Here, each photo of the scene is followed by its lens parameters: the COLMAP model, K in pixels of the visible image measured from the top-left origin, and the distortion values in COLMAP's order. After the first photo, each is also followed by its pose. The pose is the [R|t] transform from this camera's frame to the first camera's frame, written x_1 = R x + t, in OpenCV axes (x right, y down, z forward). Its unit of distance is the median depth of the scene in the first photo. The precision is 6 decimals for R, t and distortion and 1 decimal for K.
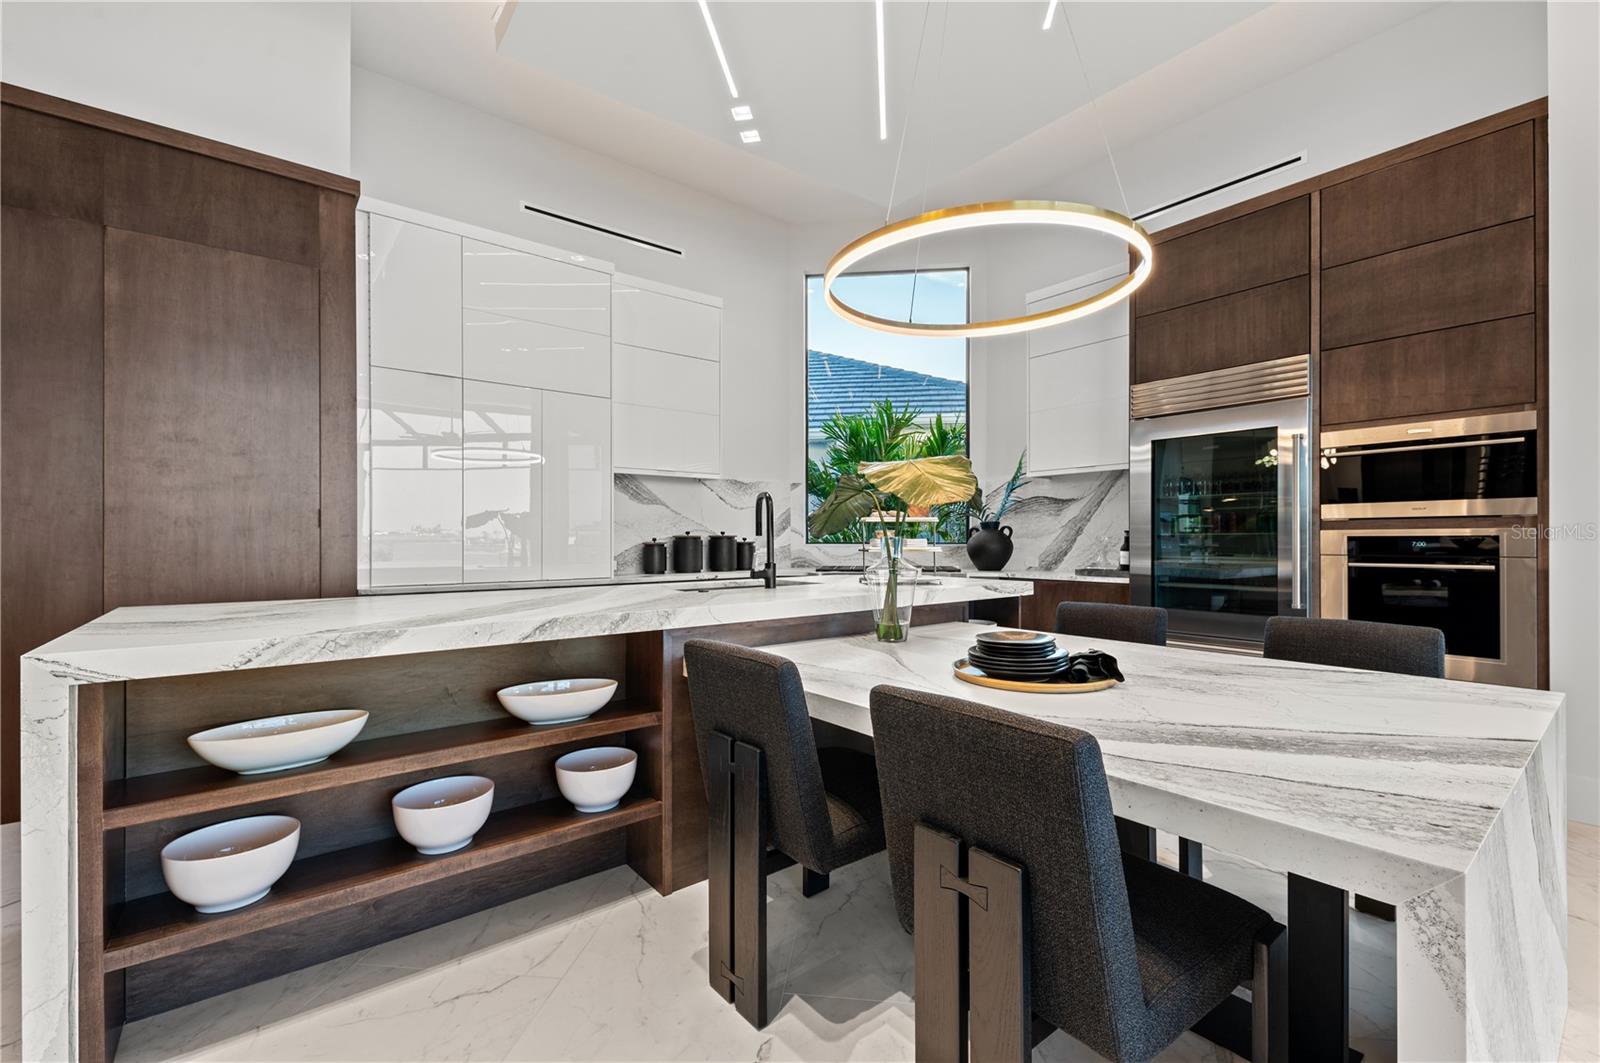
lens RADIAL K [[666.6, 0, 793.6], [0, 666.6, 538.0], [0, 0, 1]] dist [0.010847, -0.001470]
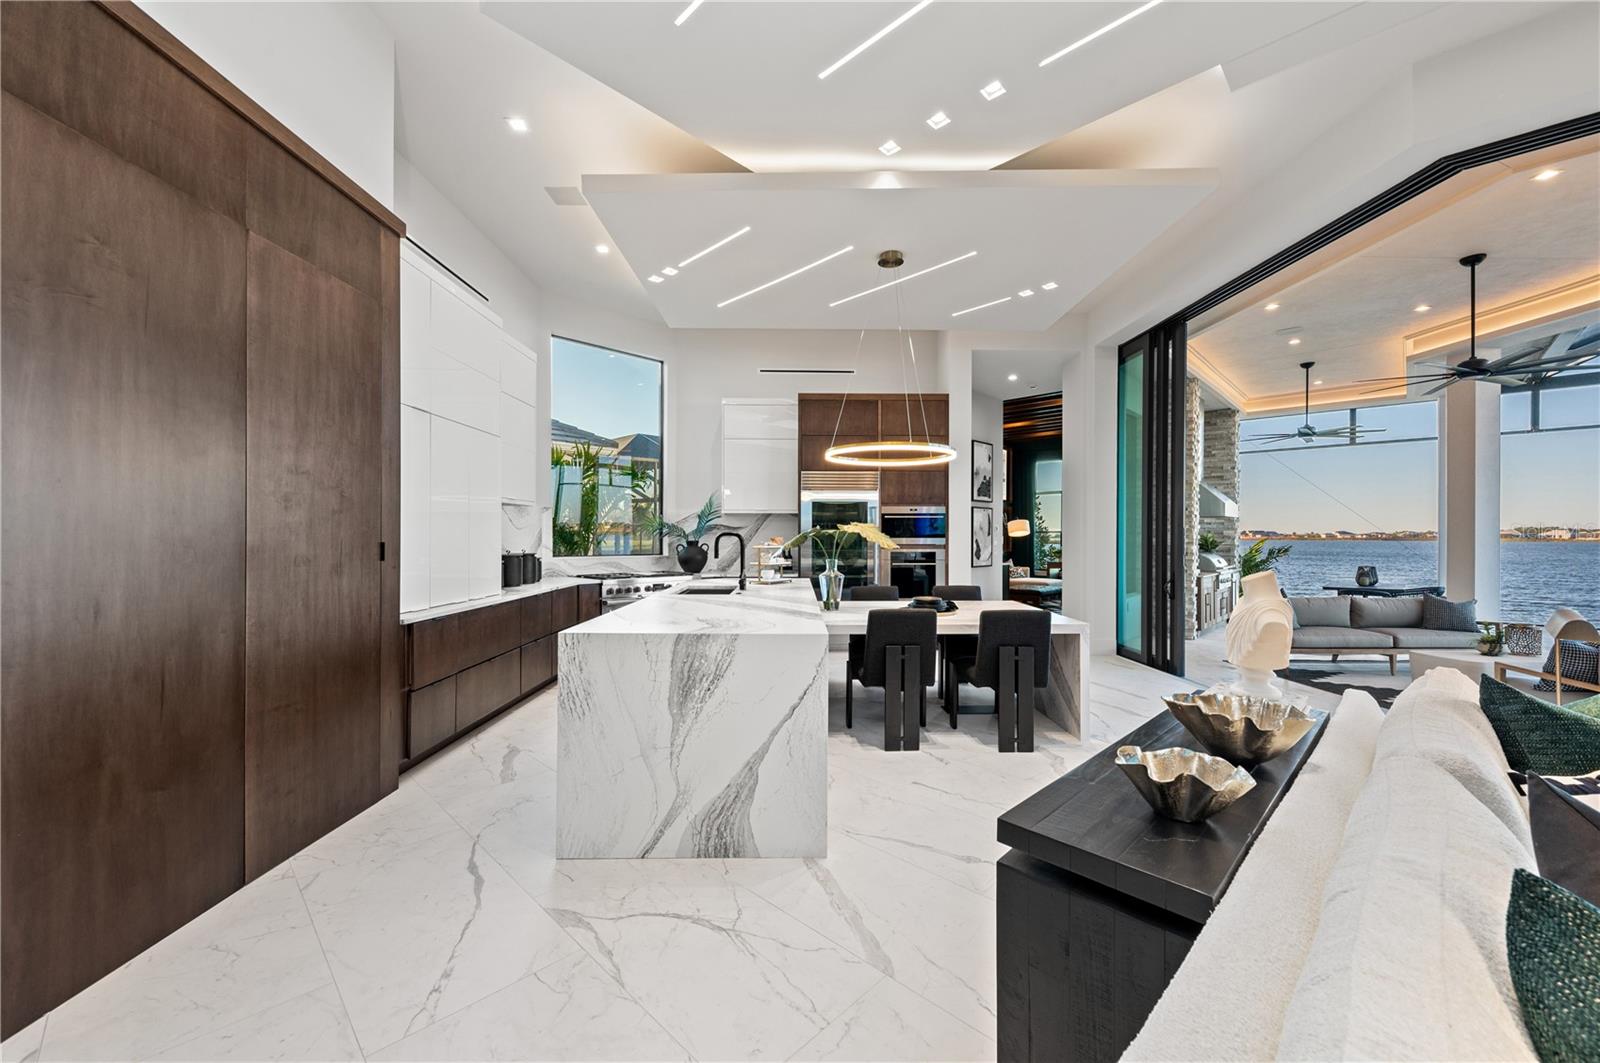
lens RADIAL K [[630.9, 0, 790.6], [0, 630.9, 533.2], [0, 0, 1]] dist [0.002298, -0.000139]
pose [[0.612032, 0.005830, 0.790811, -1.119823], [-0.003276, 0.999983, -0.004837, -0.056384], [-0.790826, 0.000369, 0.612041, -0.063400]]
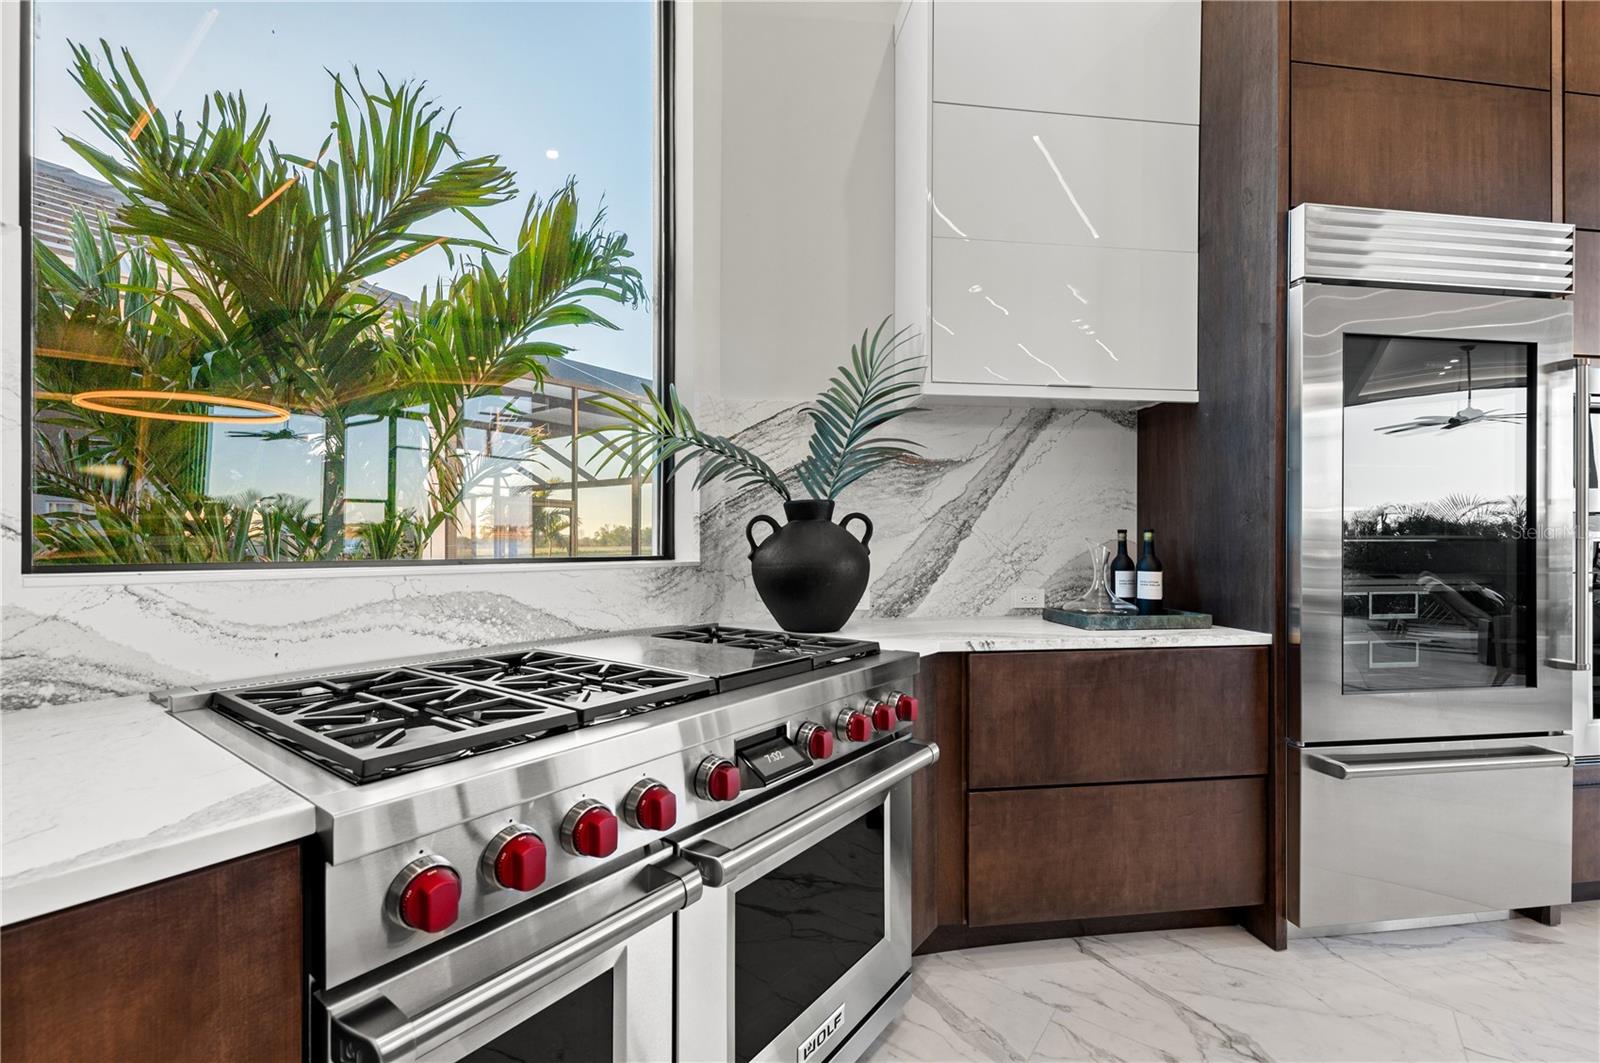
lens RADIAL K [[666.6, 0, 797.8], [0, 666.6, 541.9], [0, 0, 1]] dist [0.010847, -0.001470]
pose [[0.485401, 0.005696, 0.874273, -0.063136], [0.000714, 0.999976, -0.006912, 0.002355], [-0.874292, 0.003980, 0.485385, 1.336782]]
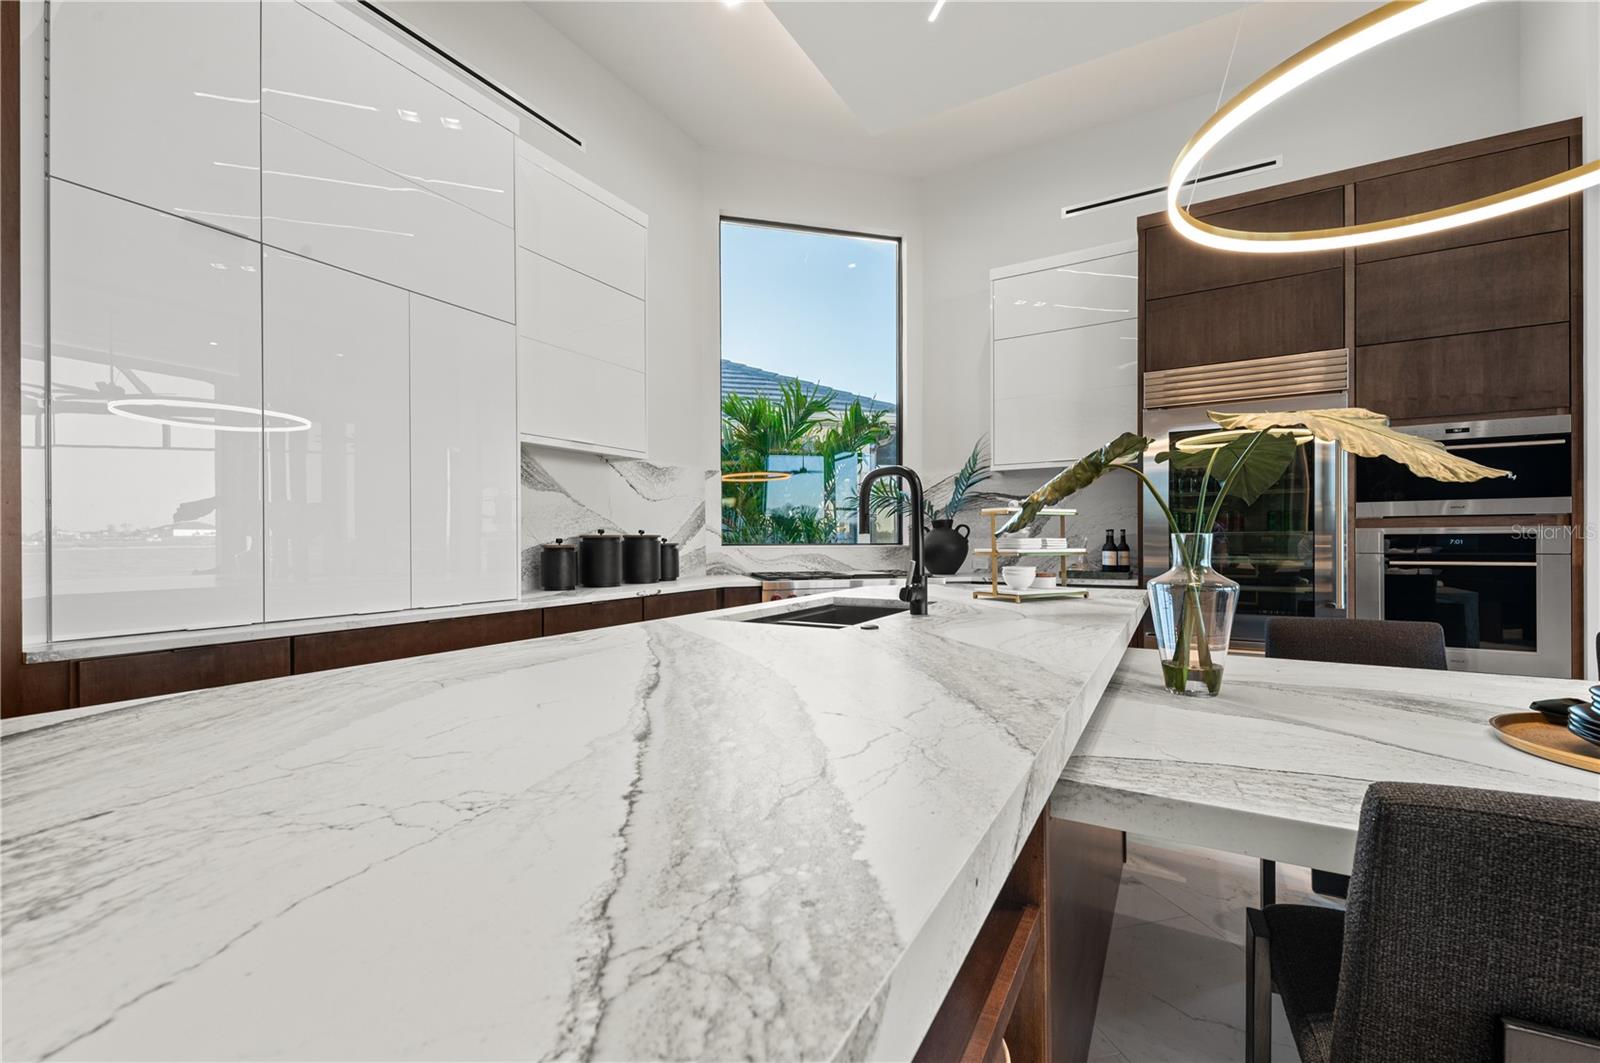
lens RADIAL K [[666.6, 0, 794.0], [0, 666.6, 534.9], [0, 0, 1]] dist [0.010847, -0.001470]
pose [[0.931345, 0.000154, 0.364139, -0.349203], [0.002715, 0.999969, -0.007367, 0.002696], [-0.364129, 0.007850, 0.931316, 0.394268]]
